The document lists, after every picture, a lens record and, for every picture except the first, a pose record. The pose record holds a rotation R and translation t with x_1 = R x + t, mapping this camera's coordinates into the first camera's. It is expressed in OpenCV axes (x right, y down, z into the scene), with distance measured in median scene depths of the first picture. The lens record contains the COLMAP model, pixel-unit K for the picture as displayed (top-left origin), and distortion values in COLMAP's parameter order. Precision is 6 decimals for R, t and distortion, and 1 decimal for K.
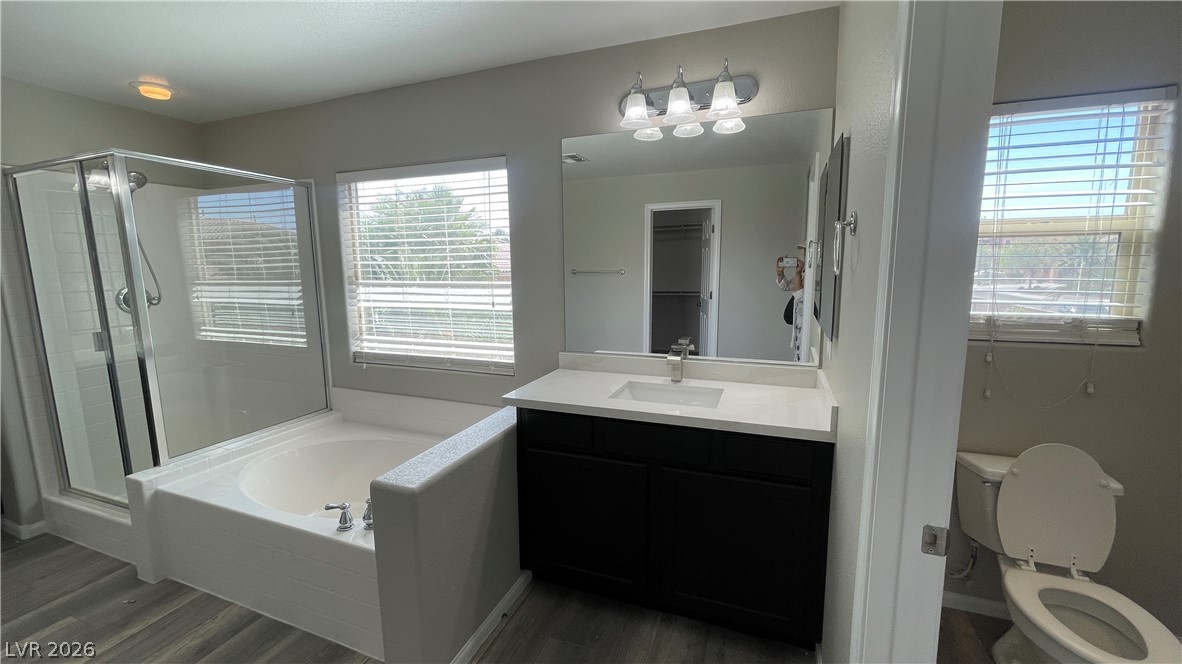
lens RADIAL K [[476.9, 0, 585.6], [0, 476.9, 334.5], [0, 0, 1]] dist [-0.001335, -0.000195]
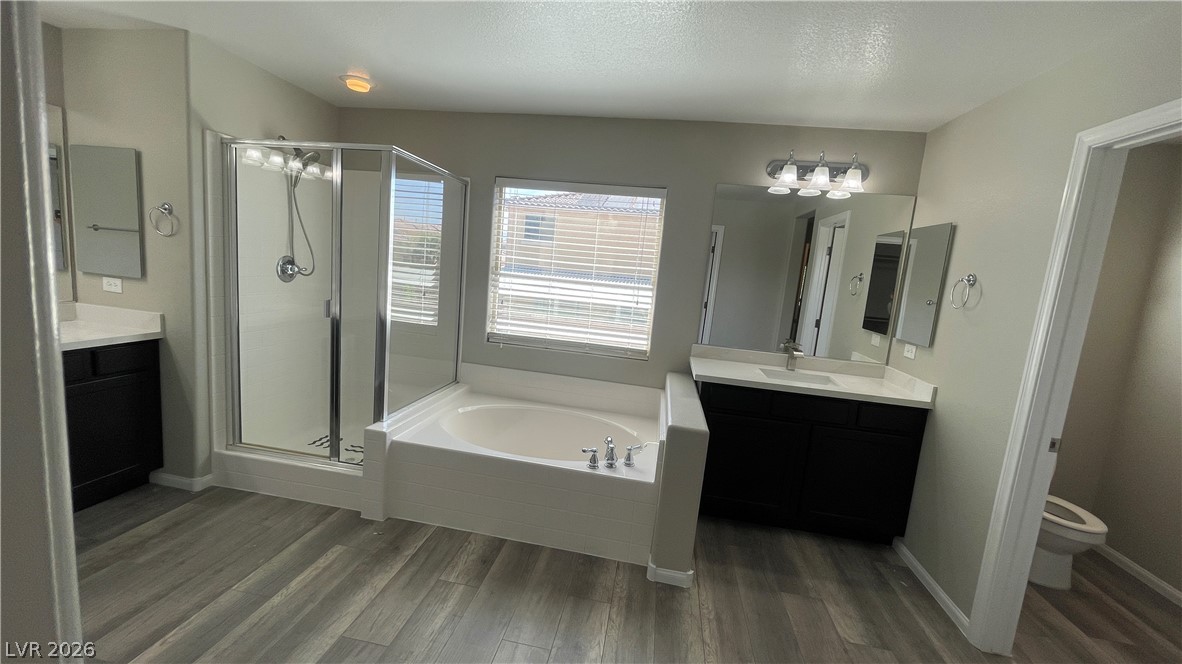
lens RADIAL K [[476.9, 0, 584.5], [0, 476.9, 333.8], [0, 0, 1]] dist [-0.001335, -0.000195]
pose [[0.973203, 0.067162, 0.219922, -0.587981], [-0.068521, 0.997649, -0.001449, 0.029182], [-0.219502, -0.013659, 0.975516, -0.193301]]
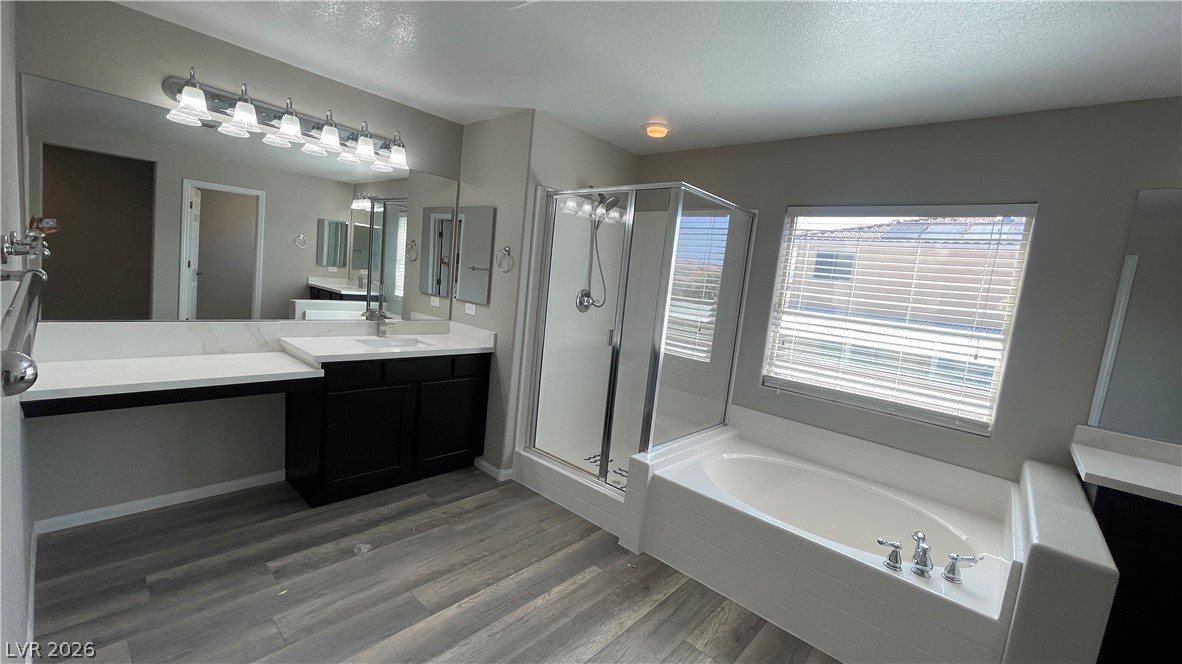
lens RADIAL K [[476.9, 0, 587.3], [0, 476.9, 334.6], [0, 0, 1]] dist [-0.001335, -0.000195]
pose [[0.931629, 0.147482, -0.332140, -0.588404], [-0.160364, 0.986990, -0.011550, 0.026395], [0.326116, 0.064023, 0.943159, -0.131593]]
